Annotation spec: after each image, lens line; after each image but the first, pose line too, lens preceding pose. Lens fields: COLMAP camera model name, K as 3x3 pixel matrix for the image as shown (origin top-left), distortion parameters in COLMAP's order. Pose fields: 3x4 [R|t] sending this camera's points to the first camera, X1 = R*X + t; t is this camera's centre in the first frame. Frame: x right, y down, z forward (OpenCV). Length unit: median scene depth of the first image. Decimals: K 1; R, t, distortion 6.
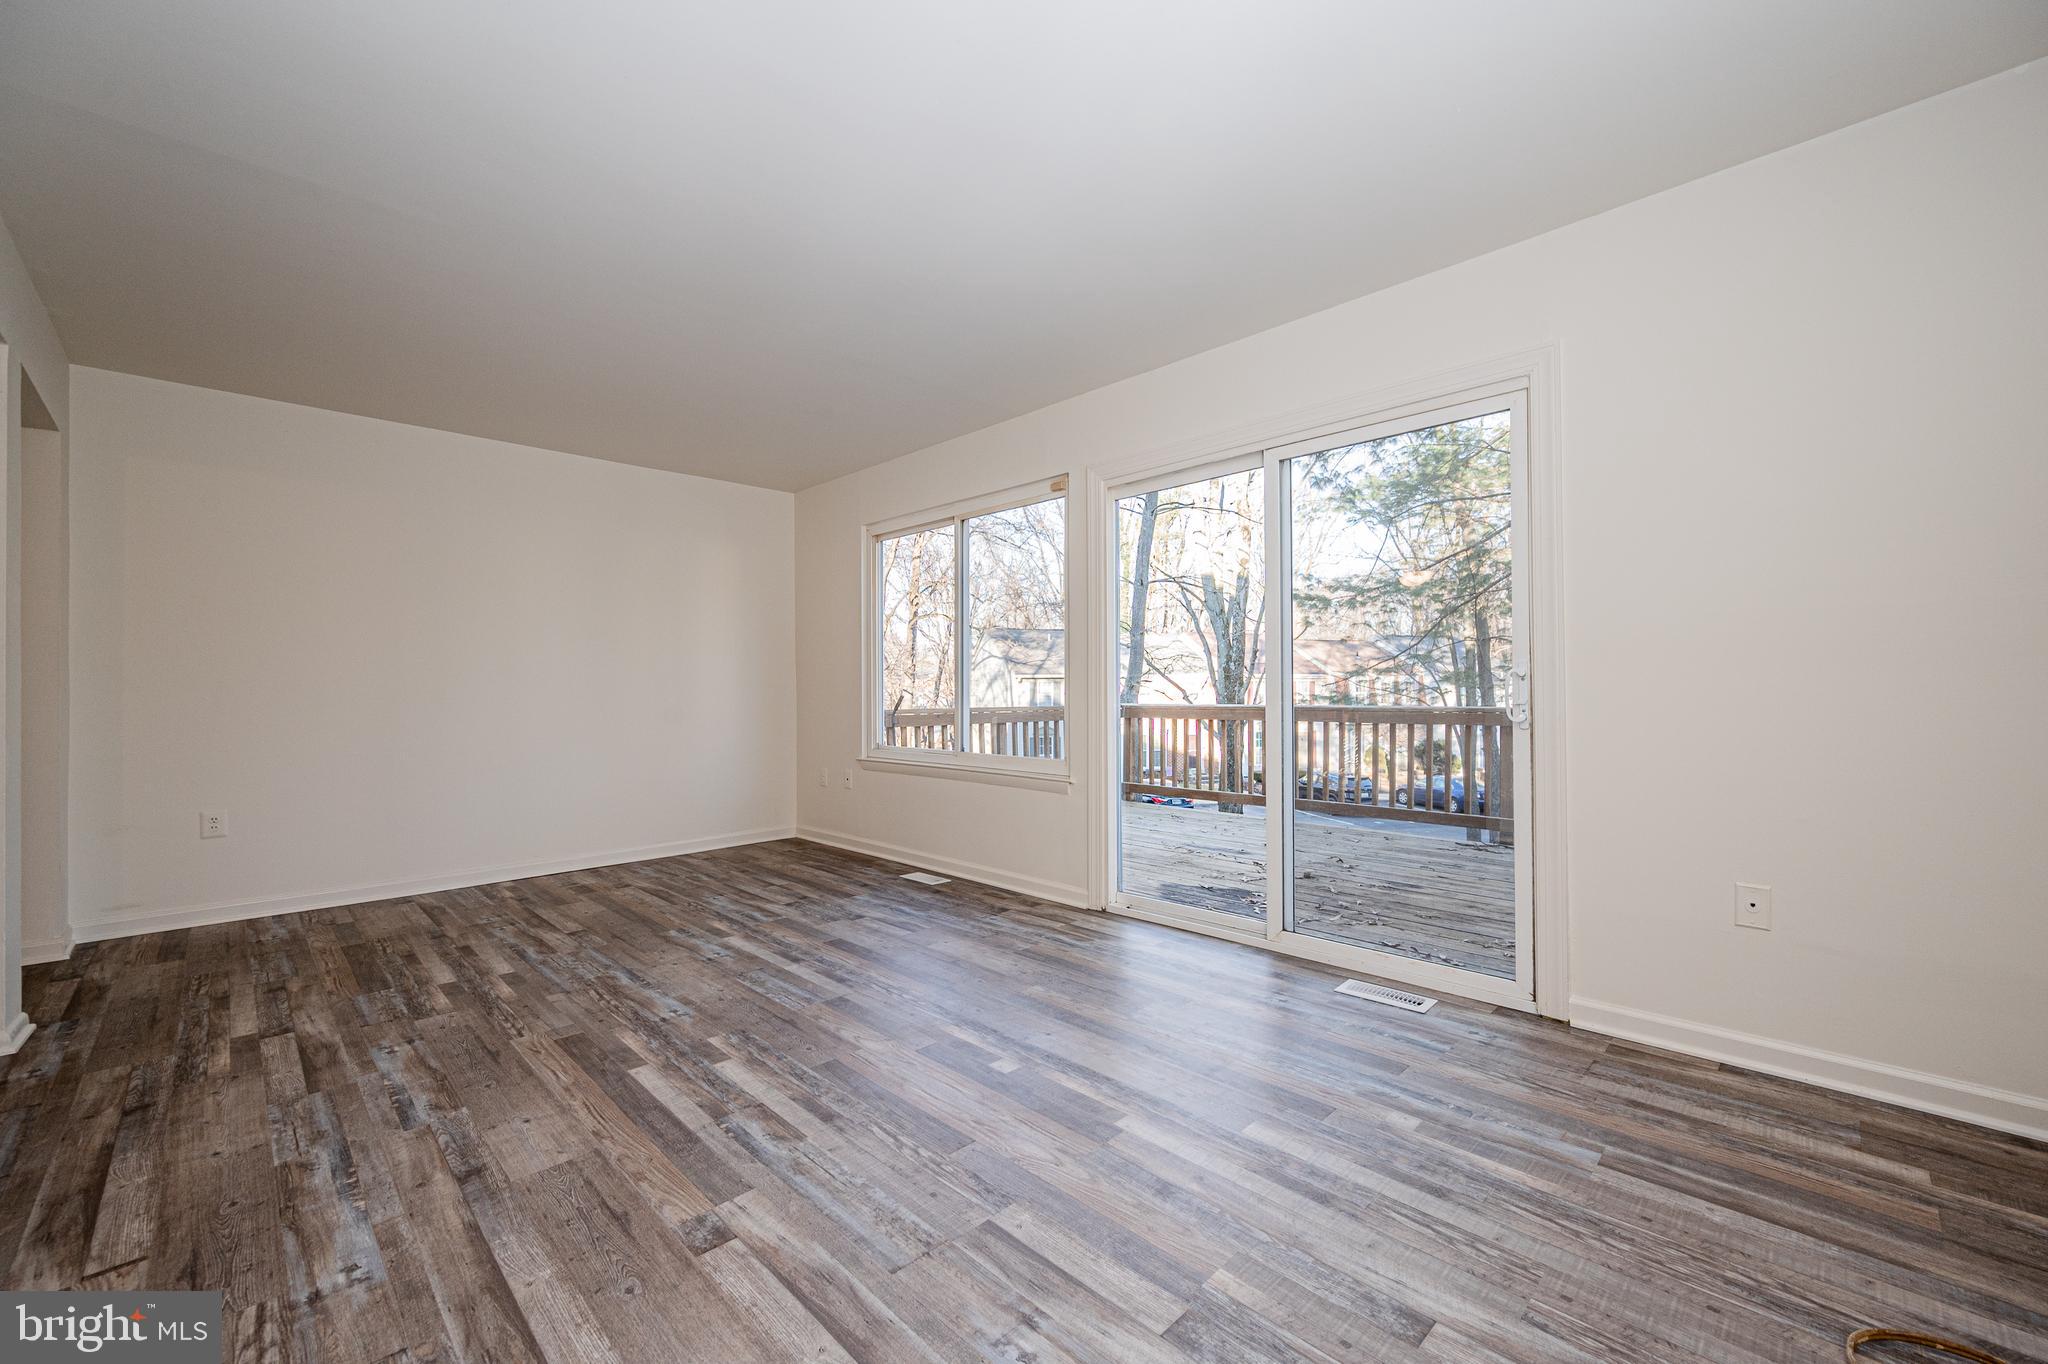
lens RADIAL K [[810.5, 0, 1024.0], [0, 810.5, 682.0], [0, 0, 1]] dist [-0.001431, -0.000002]
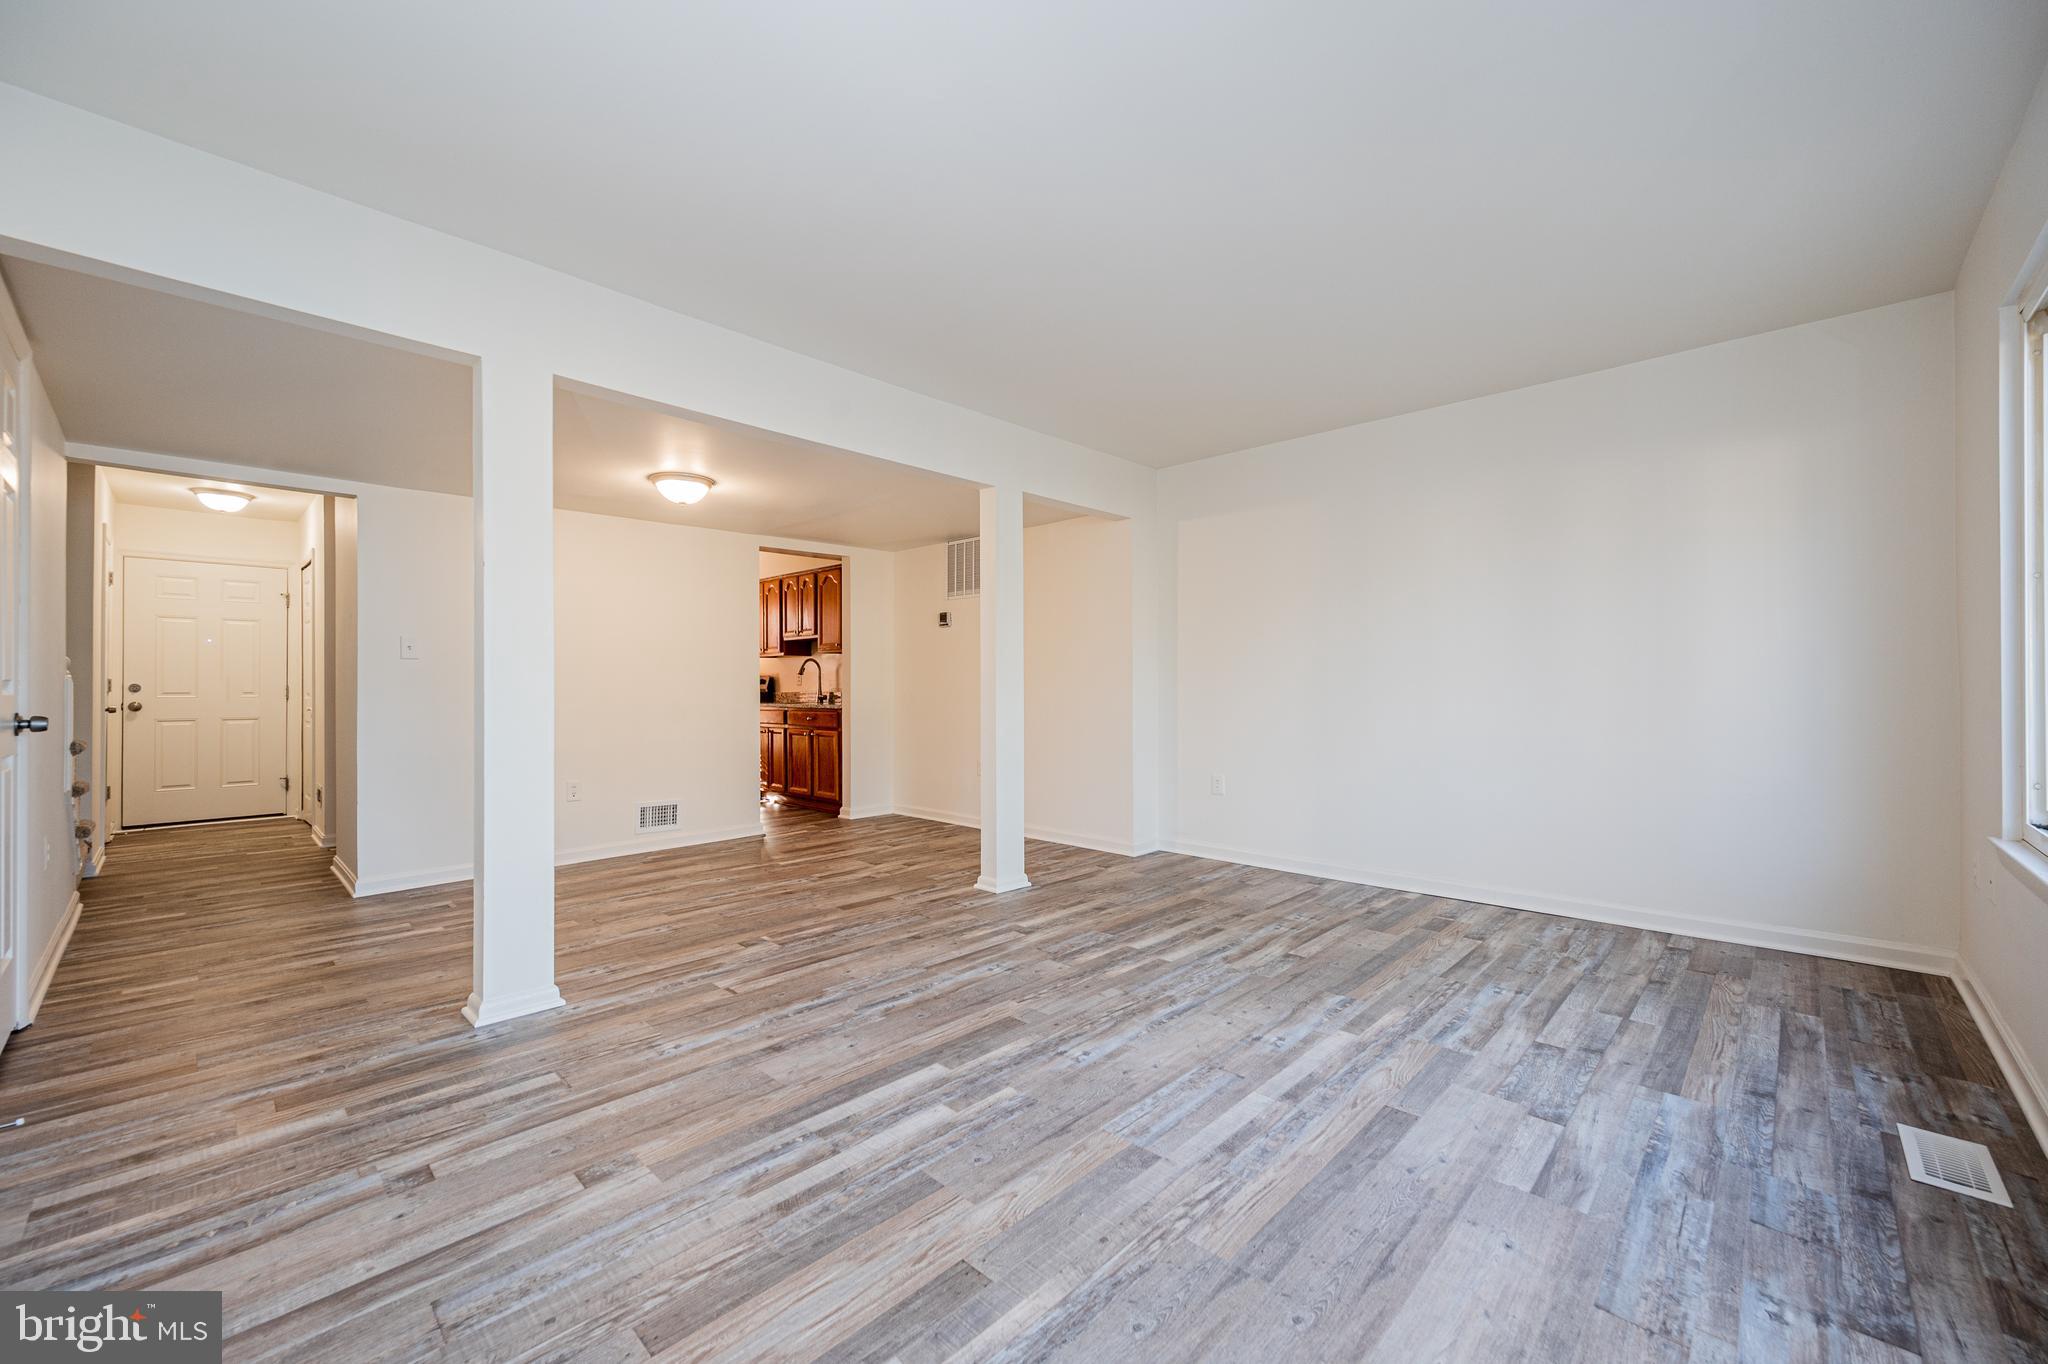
lens RADIAL K [[810.5, 0, 1024.0], [0, 810.5, 682.0], [0, 0, 1]] dist [-0.001431, -0.000002]
pose [[0.023350, 0.001593, -0.999726, 0.420631], [0.013945, 0.999901, 0.001919, 0.002755], [0.999630, -0.013986, 0.023326, 0.876982]]
